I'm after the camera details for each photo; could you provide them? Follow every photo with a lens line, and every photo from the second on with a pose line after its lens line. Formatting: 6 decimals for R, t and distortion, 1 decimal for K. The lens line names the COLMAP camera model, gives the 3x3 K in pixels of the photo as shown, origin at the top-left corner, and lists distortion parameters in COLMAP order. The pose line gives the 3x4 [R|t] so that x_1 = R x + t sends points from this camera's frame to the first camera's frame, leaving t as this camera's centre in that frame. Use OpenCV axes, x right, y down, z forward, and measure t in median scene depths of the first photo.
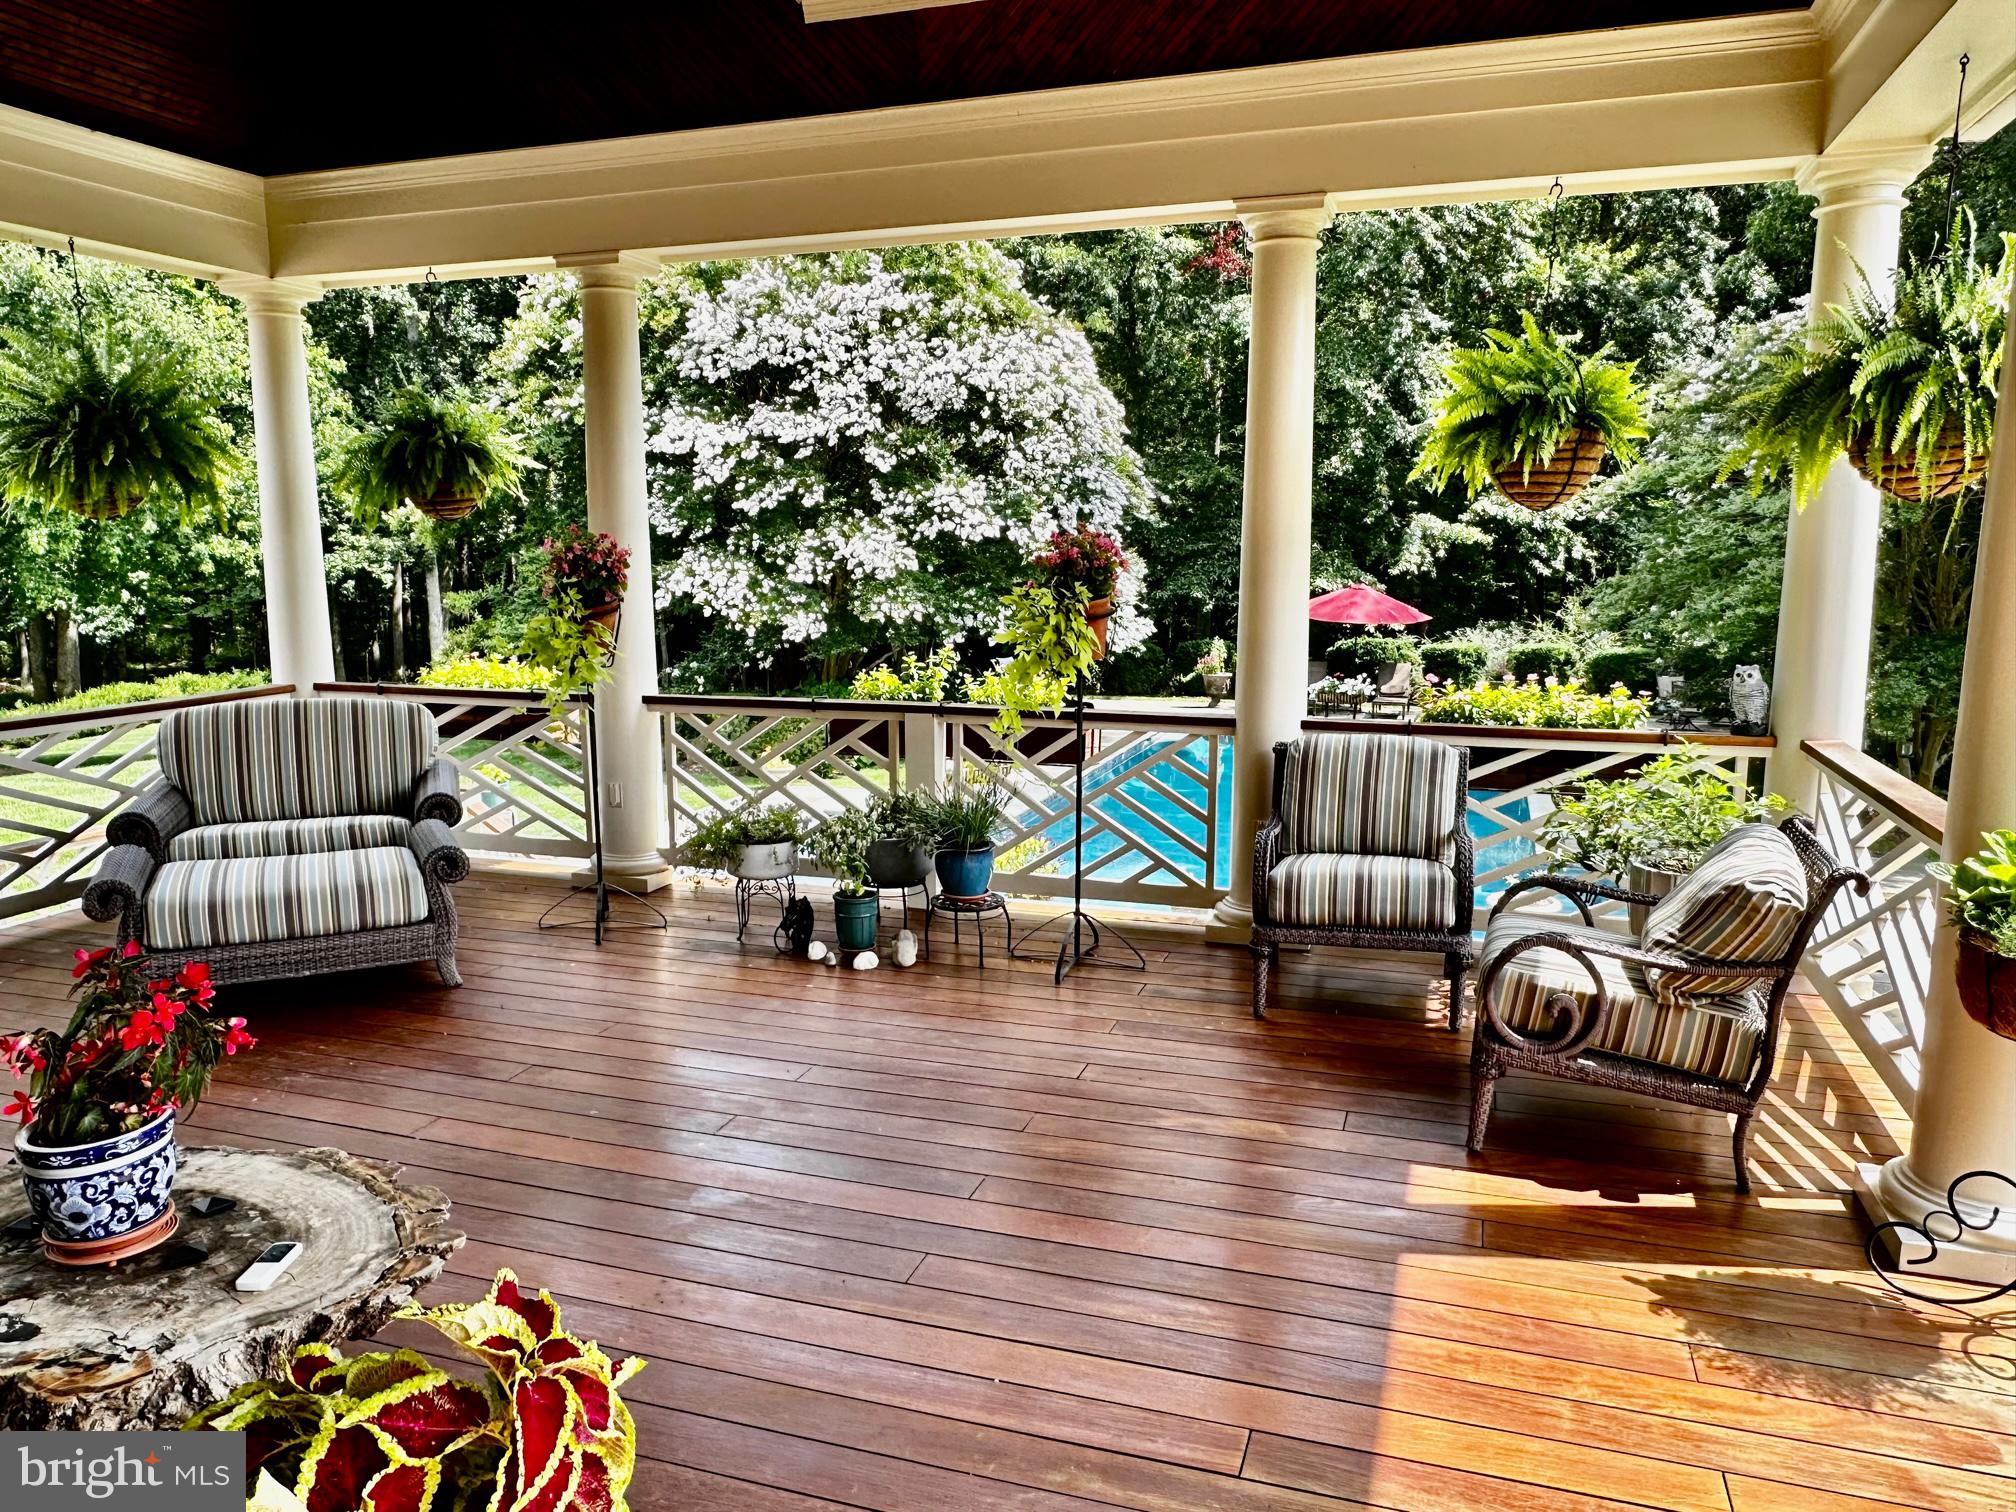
lens RADIAL K [[1403.1, 0, 1002.0], [0, 1403.1, 788.6], [0, 0, 1]] dist [-0.011162, 0.008853]
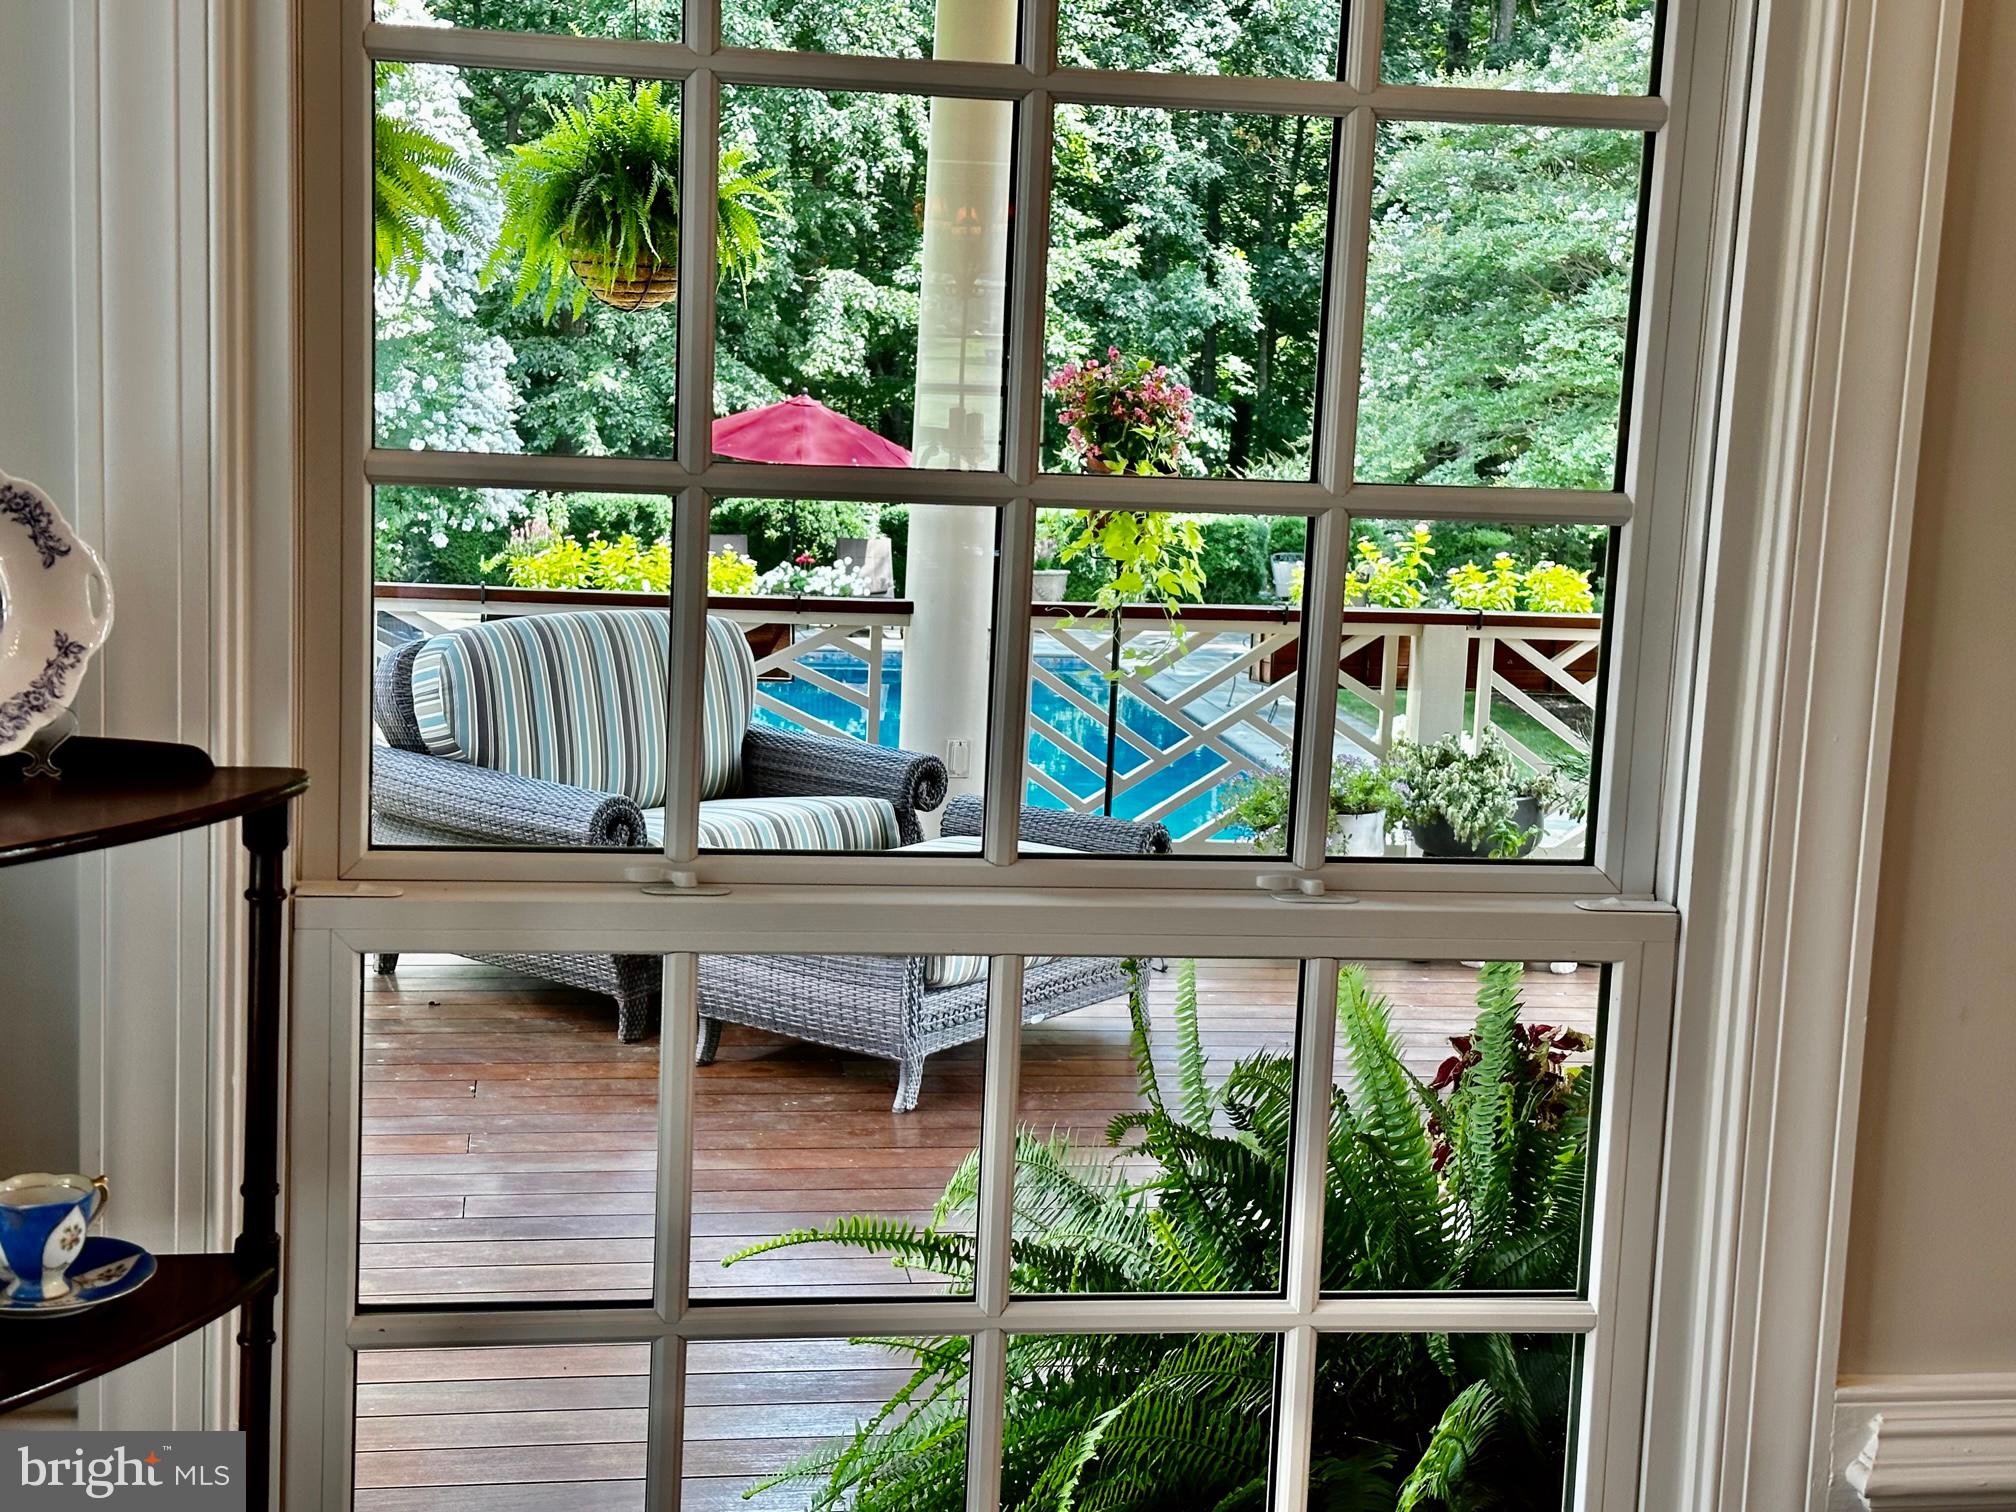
lens RADIAL K [[2833.5, 0, 979.6], [0, 2833.5, 756.1], [0, 0, 1]] dist [0.133637, 0.006300]
pose [[0.889170, -0.028993, 0.456658, -0.287409], [0.033393, 0.999441, -0.001566, 0.002099], [-0.456358, 0.016642, 0.889641, -0.050761]]
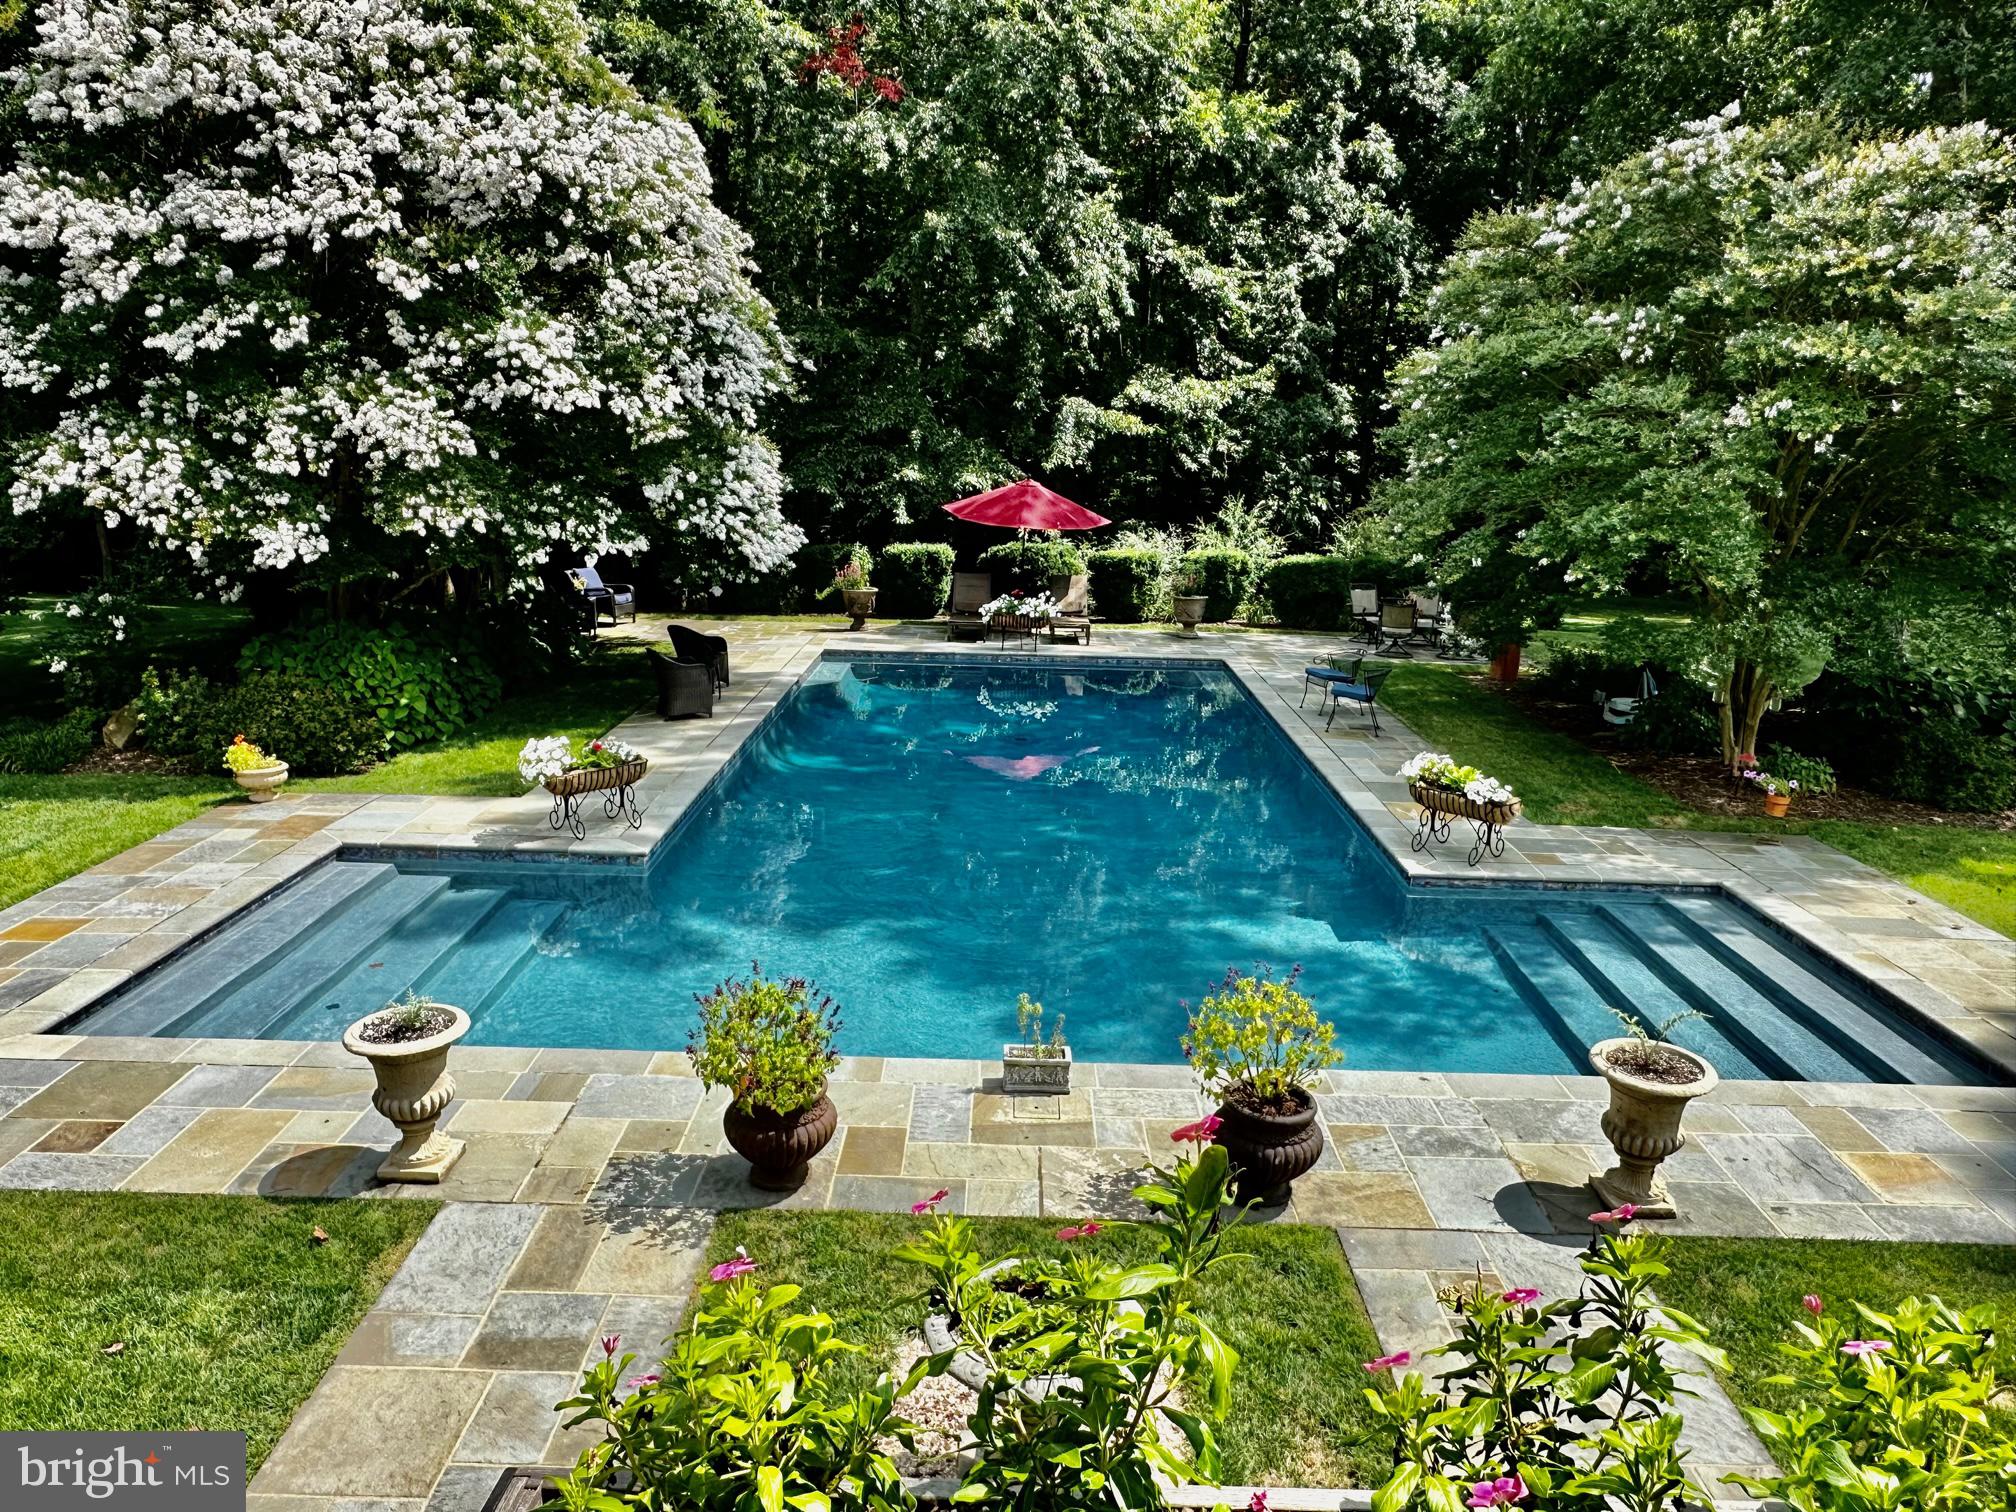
lens RADIAL K [[1403.1, 0, 1002.0], [0, 1403.1, 788.6], [0, 0, 1]] dist [-0.011162, 0.008853]
pose [[0.950702, -0.051504, 0.305798, -0.033495], [0.026439, 0.995983, 0.085550, -0.049405], [-0.308976, -0.073247, 0.948245, 0.285923]]
